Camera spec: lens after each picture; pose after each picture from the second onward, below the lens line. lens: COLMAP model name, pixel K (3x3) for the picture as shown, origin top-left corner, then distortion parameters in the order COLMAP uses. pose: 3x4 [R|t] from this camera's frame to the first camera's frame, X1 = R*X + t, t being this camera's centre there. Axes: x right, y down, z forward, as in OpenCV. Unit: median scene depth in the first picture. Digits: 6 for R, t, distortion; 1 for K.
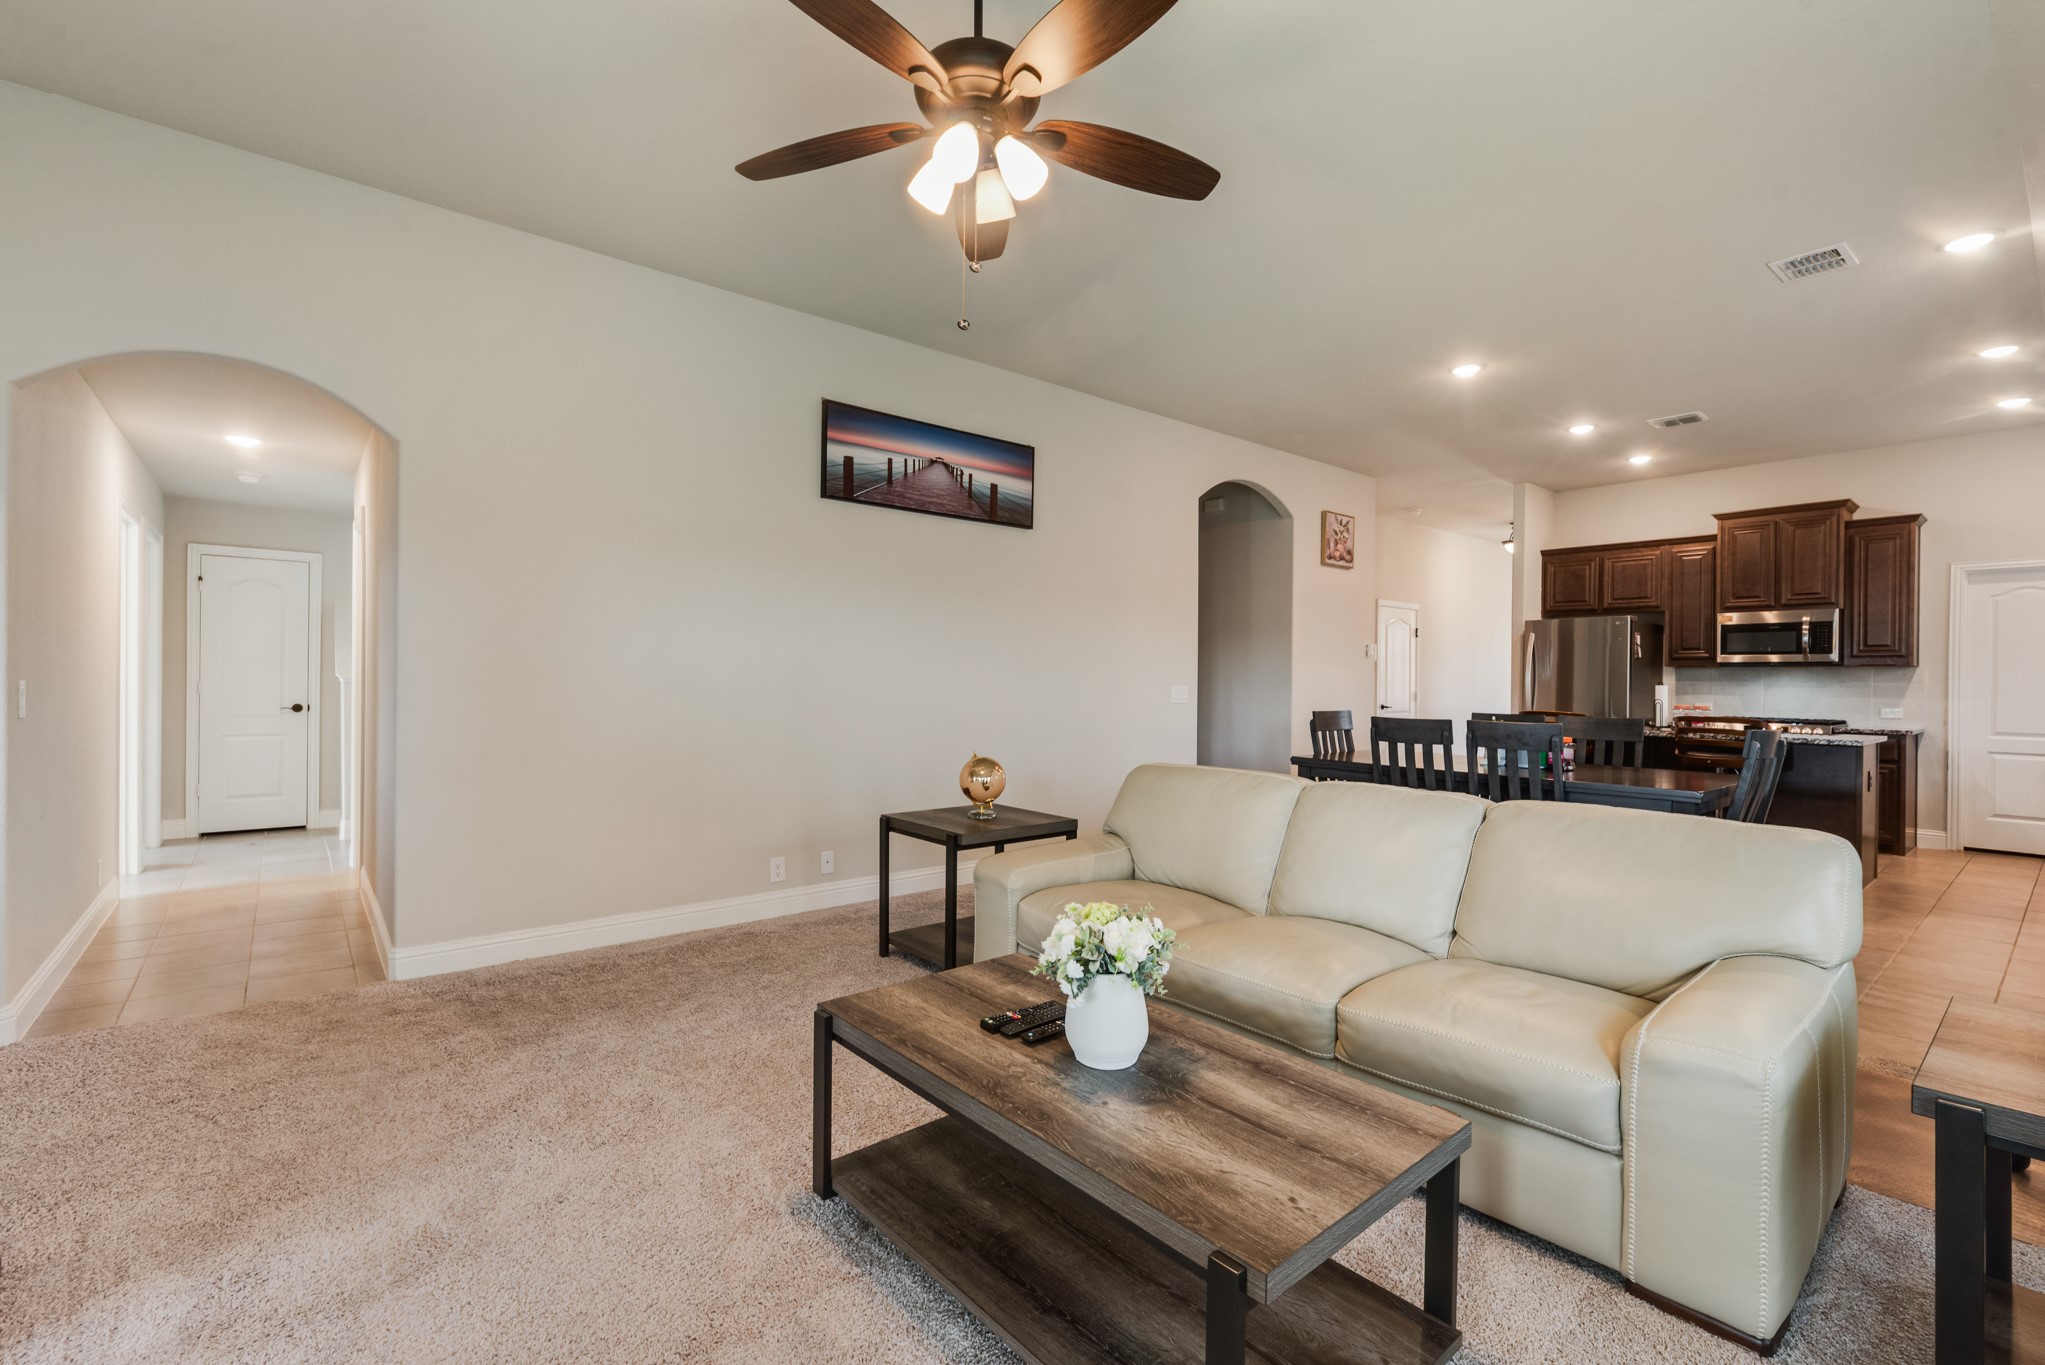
lens RADIAL K [[890.4, 0, 1002.3], [0, 890.4, 678.0], [0, 0, 1]] dist [-0.003417, -0.000497]
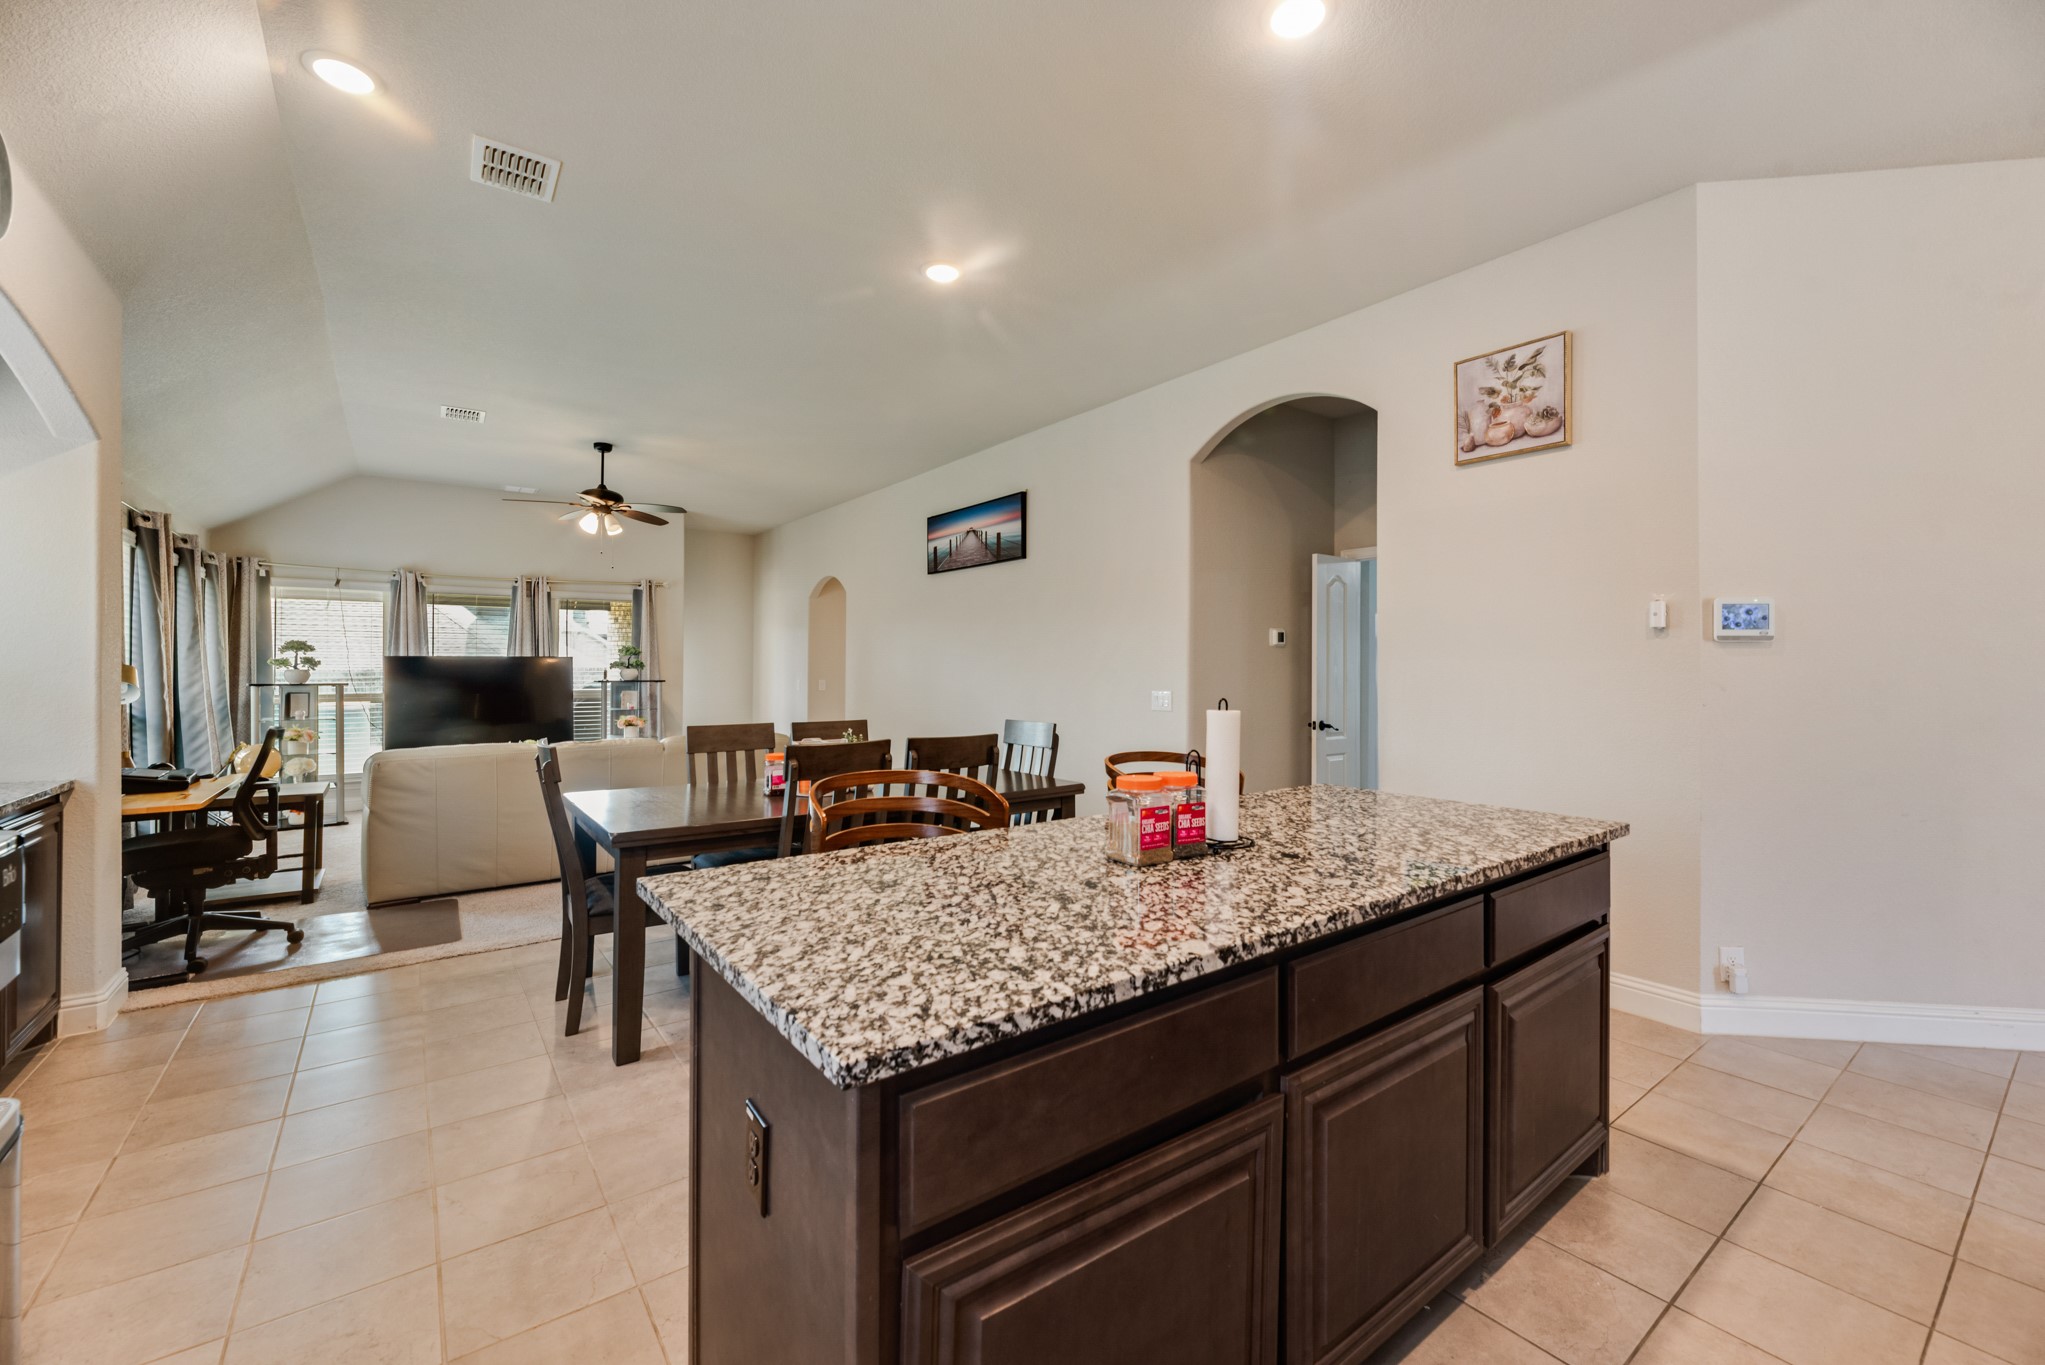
lens RADIAL K [[842.9, 0, 1065.2], [0, 842.9, 665.1], [0, 0, 1]] dist [-0.000191, -0.000065]
pose [[-0.009768, -0.019676, -0.999759, 0.947618], [-0.005984, 0.999790, -0.019618, 0.000128], [0.999934, 0.005791, -0.009884, 0.860015]]
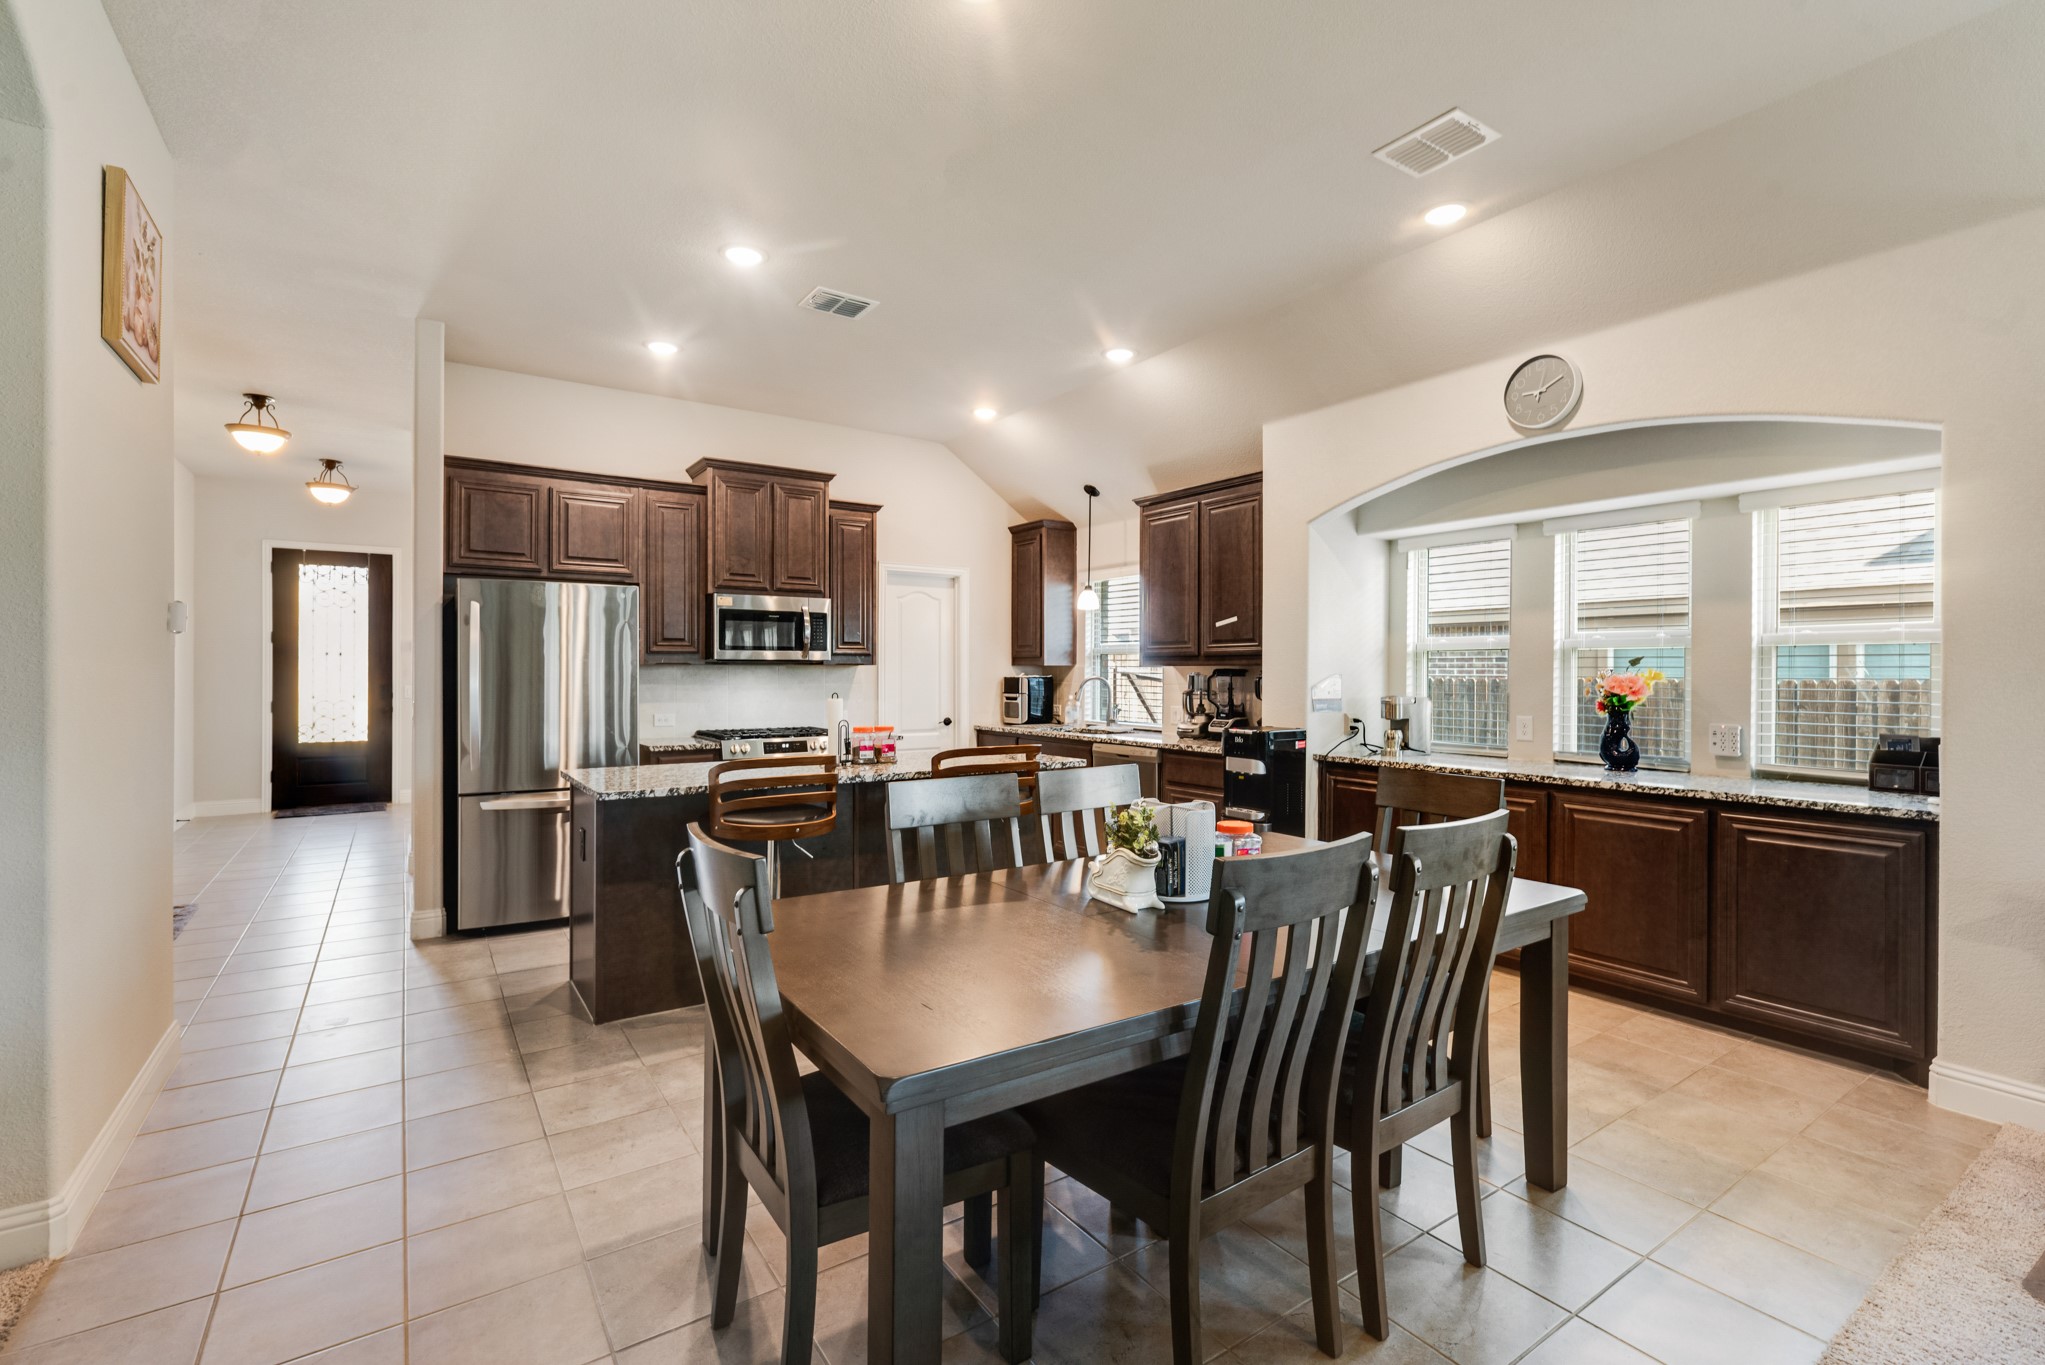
lens RADIAL K [[890.4, 0, 1002.3], [0, 890.4, 678.0], [0, 0, 1]] dist [-0.003417, -0.000497]
pose [[0.092175, -0.011129, 0.995681, 0.096768], [-0.001720, 0.999934, 0.011336, -0.011525], [-0.995741, -0.002757, 0.092150, 0.744696]]
